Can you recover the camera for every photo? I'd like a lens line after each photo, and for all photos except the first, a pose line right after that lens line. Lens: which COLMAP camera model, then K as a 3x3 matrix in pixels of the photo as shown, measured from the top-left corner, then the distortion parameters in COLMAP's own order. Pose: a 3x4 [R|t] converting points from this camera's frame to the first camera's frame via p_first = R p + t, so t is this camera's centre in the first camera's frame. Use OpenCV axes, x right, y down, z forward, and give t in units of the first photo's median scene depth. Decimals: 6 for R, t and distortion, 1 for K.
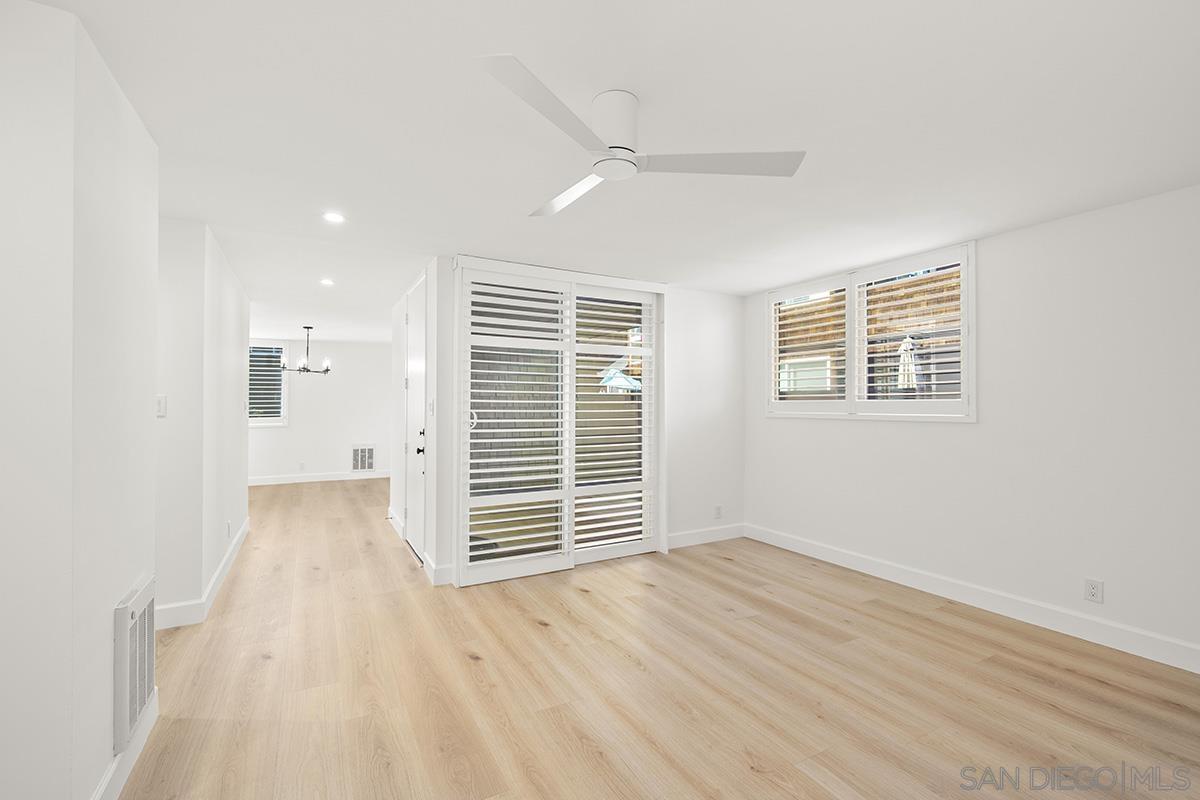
lens RADIAL K [[535.1, 0, 589.5], [0, 535.1, 404.3], [0, 0, 1]] dist [-0.003403, 0.000191]
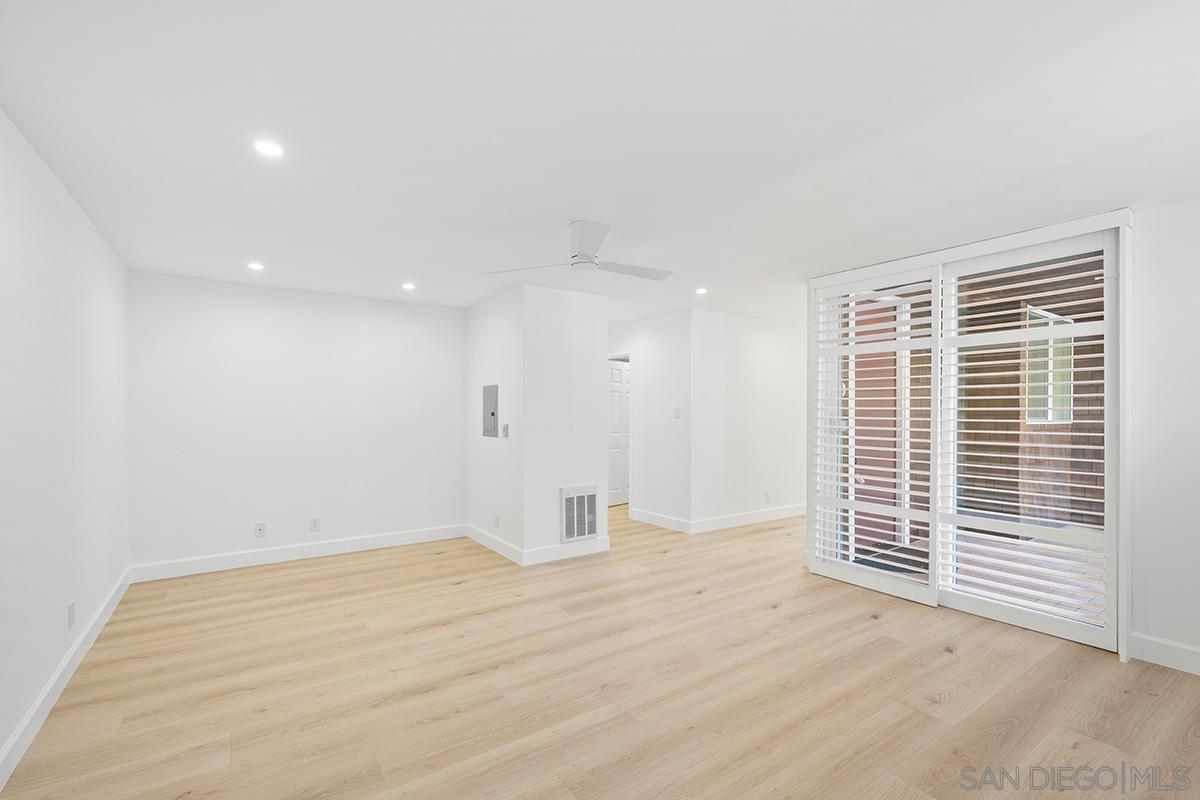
lens RADIAL K [[513.1, 0, 591.0], [0, 513.1, 399.4], [0, 0, 1]] dist [-0.002325, 0.000004]
pose [[0.108543, -0.019542, -0.993900, 0.852261], [-0.005103, 0.999783, -0.020215, -0.001662], [0.994079, 0.007266, 0.108420, 0.441281]]
